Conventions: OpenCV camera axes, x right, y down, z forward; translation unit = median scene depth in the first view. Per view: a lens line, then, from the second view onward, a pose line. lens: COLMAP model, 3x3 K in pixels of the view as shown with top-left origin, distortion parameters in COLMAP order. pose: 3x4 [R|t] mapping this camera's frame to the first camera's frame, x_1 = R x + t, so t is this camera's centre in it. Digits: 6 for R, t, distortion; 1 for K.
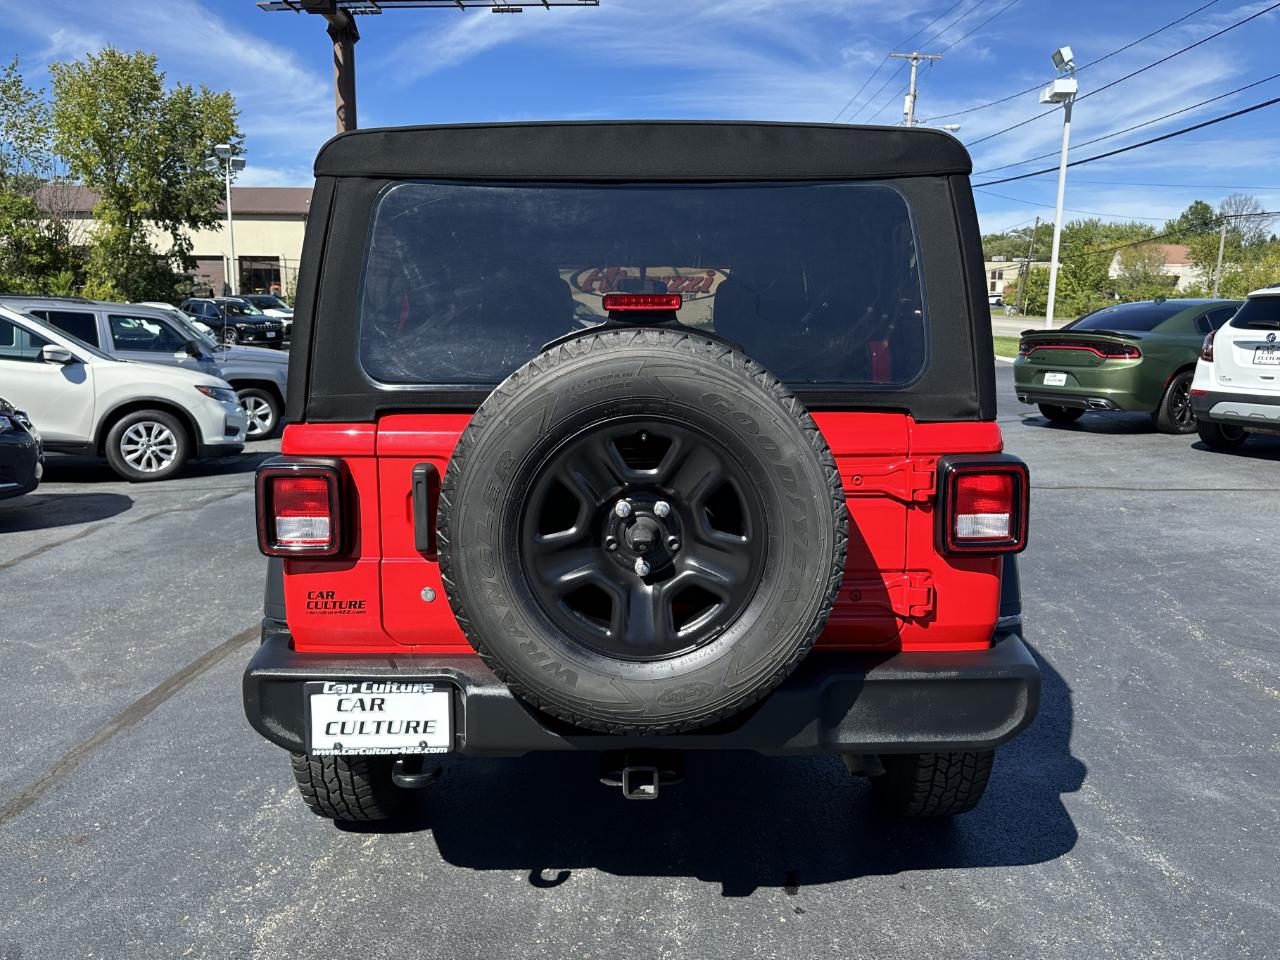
lens RADIAL K [[1019.8, 0, 649.8], [0, 1019.8, 481.6], [0, 0, 1]] dist [0.055540, -0.075026]
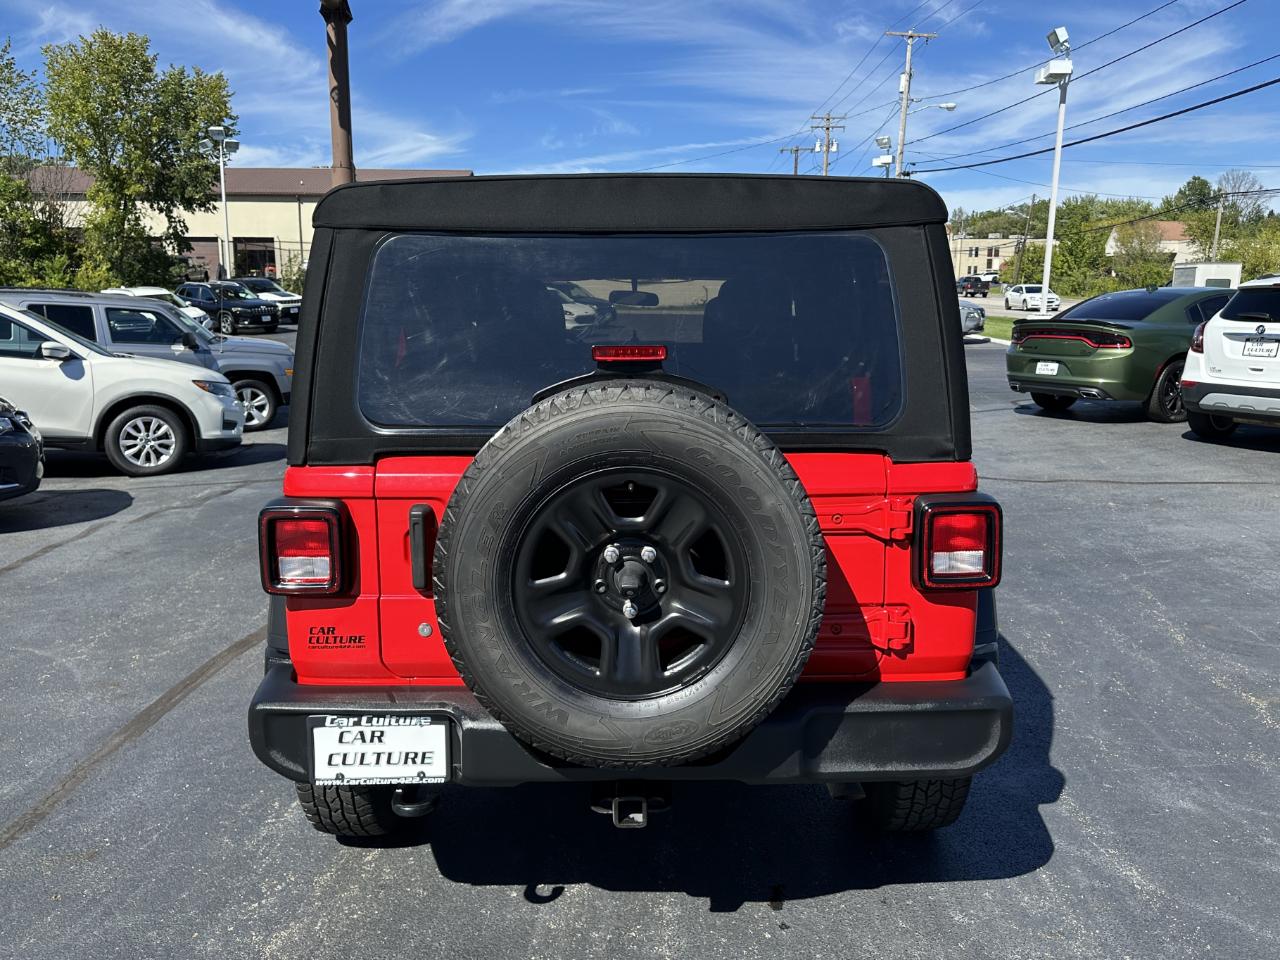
lens RADIAL K [[1019.8, 0, 645.5], [0, 1019.8, 475.3], [0, 0, 1]] dist [0.055540, -0.075026]
pose [[0.999993, -0.003718, -0.000680, 0.007236], [0.003728, 0.999873, 0.015526, -0.052352], [0.000622, -0.015528, 0.999879, -0.031790]]
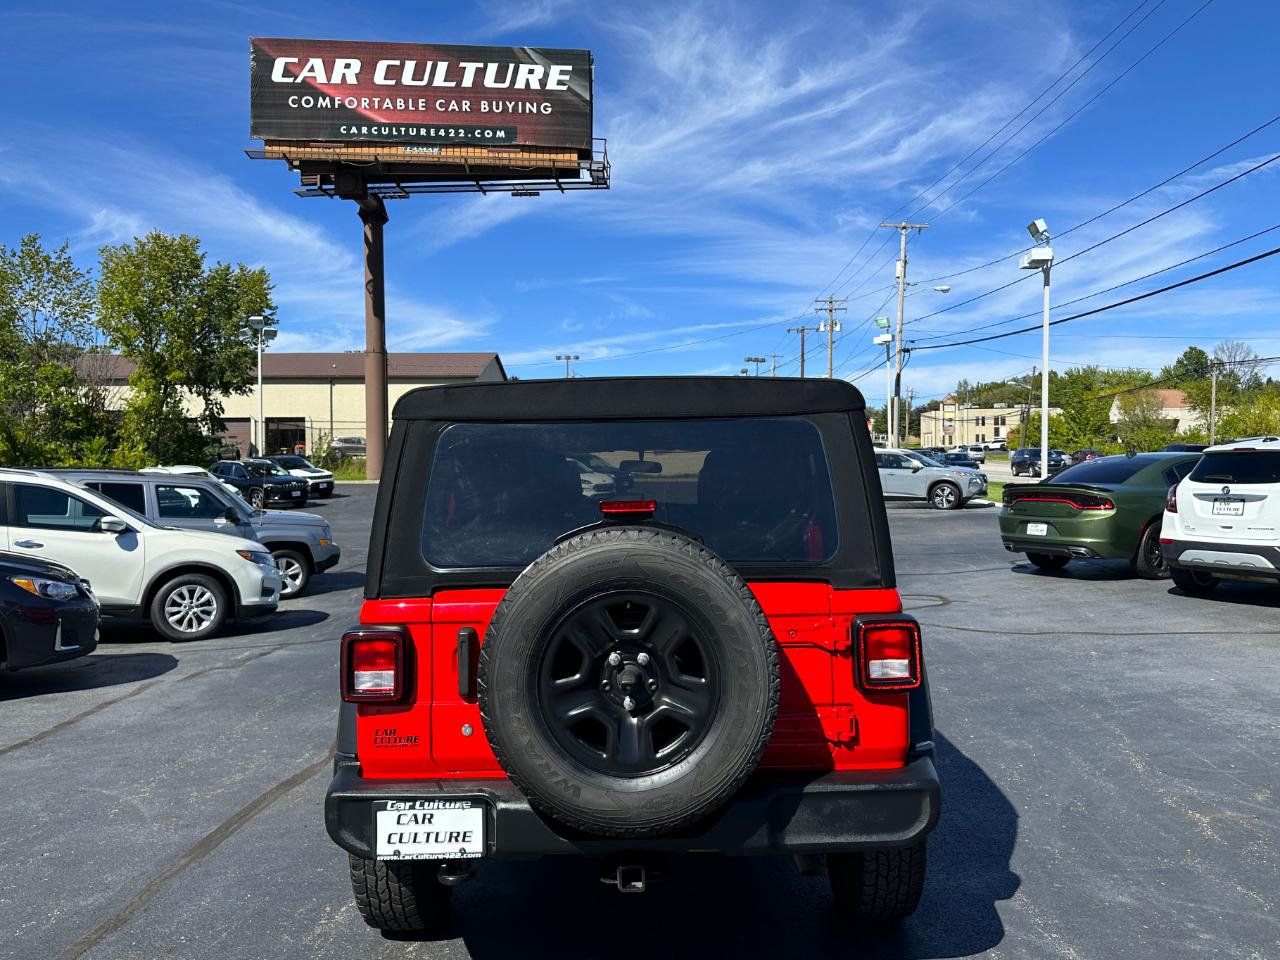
lens RADIAL K [[1019.8, 0, 656.9], [0, 1019.8, 462.0], [0, 0, 1]] dist [0.055540, -0.075026]
pose [[0.999830, -0.017470, -0.005947, 0.031908], [0.016276, 0.986637, -0.162116, -0.009394], [0.008699, 0.161992, 0.986754, -0.286715]]
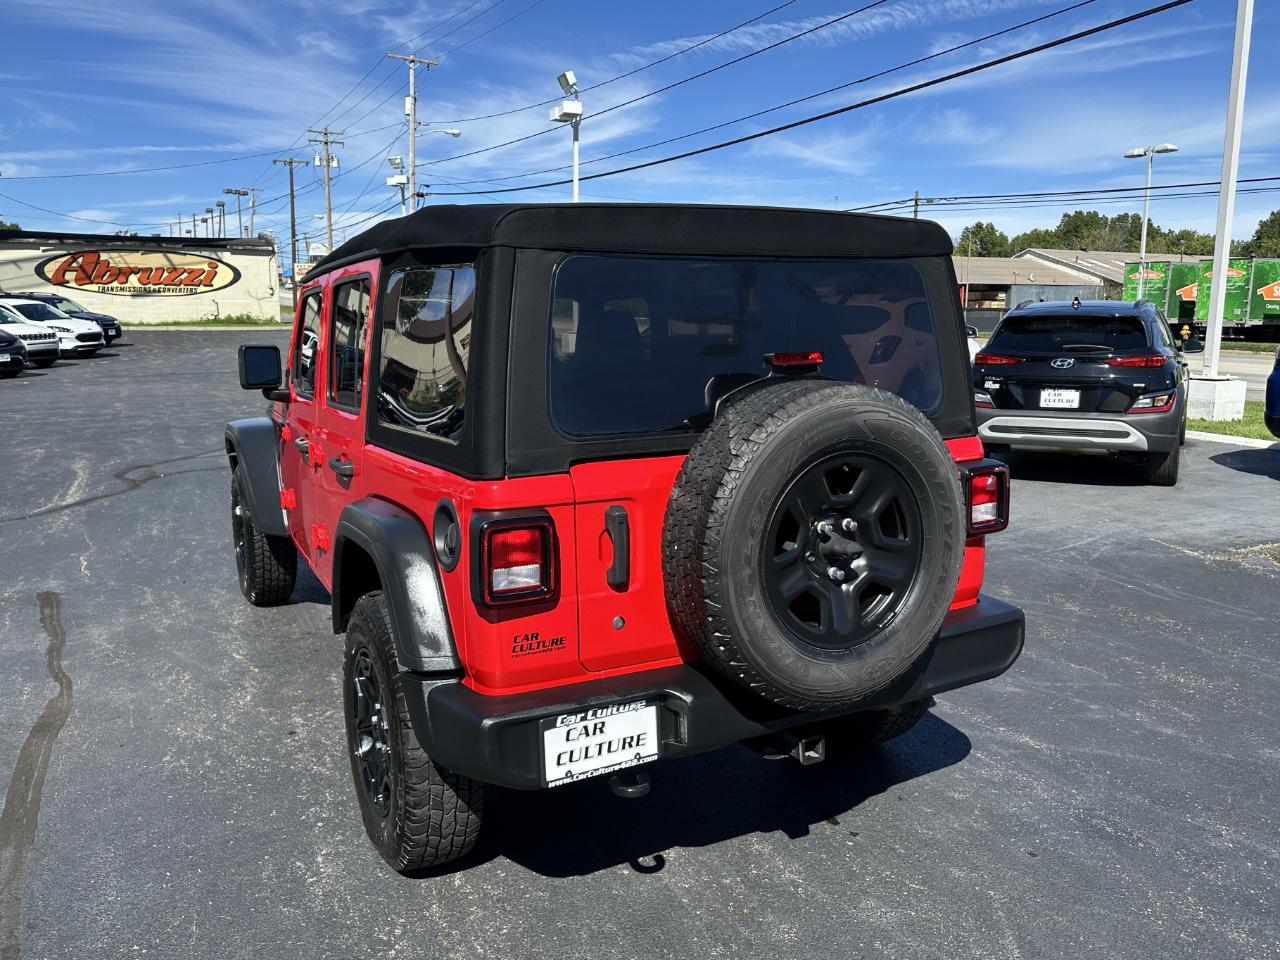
lens RADIAL K [[1019.8, 0, 653.8], [0, 1019.8, 463.0], [0, 0, 1]] dist [0.055540, -0.075026]
pose [[0.879487, -0.074483, 0.470058, -0.584313], [0.079949, 0.996764, 0.008358, -0.057795], [-0.469160, 0.030230, 0.882596, -0.001741]]
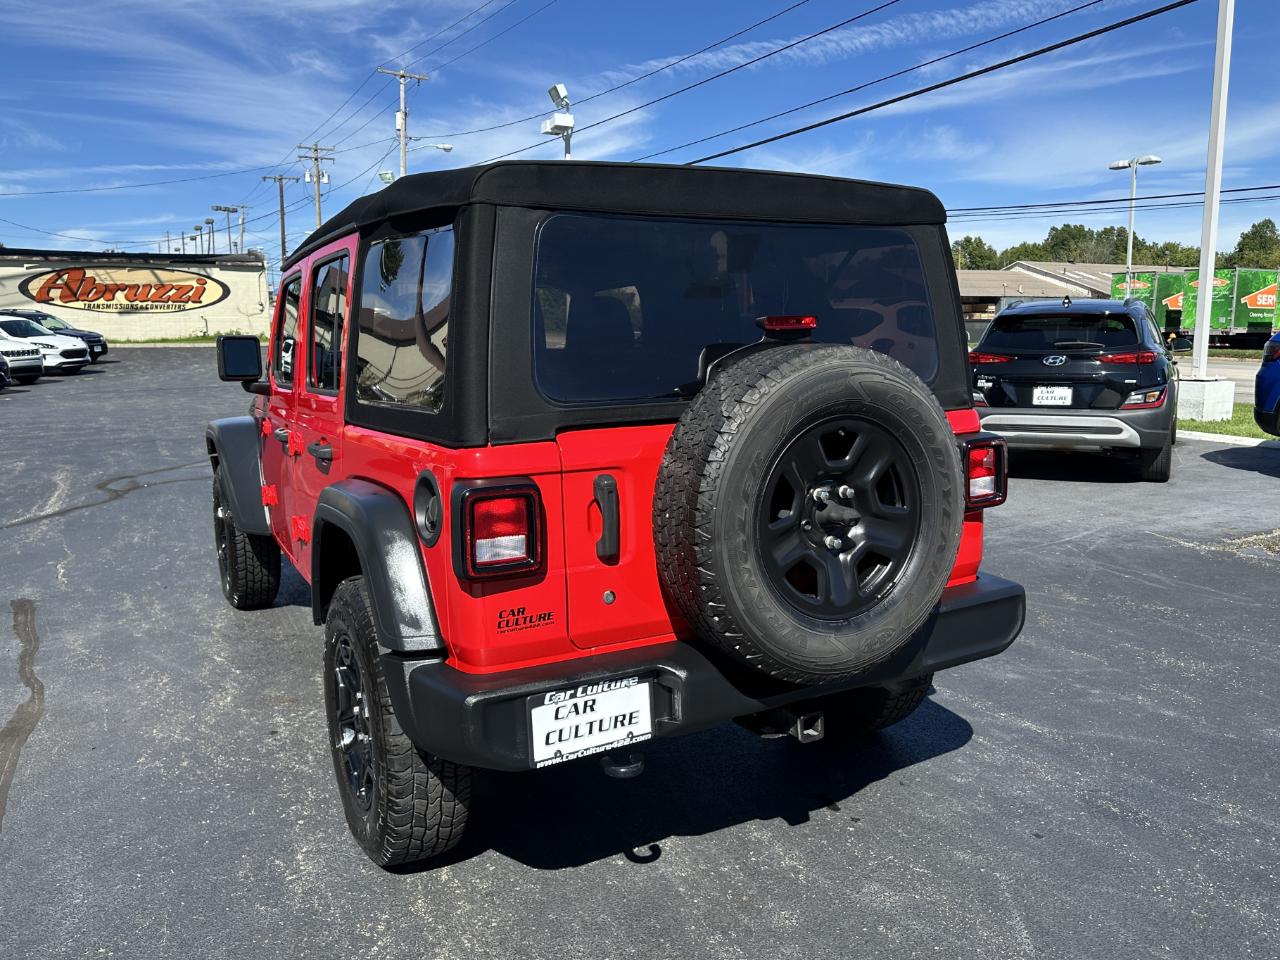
lens RADIAL K [[1019.8, 0, 677.2], [0, 1019.8, 460.7], [0, 0, 1]] dist [0.055540, -0.075026]
pose [[0.865893, -0.076697, 0.494315, -0.567553], [0.092206, 0.995715, -0.007023, -0.014558], [-0.491659, 0.051660, 0.869254, 0.025100]]
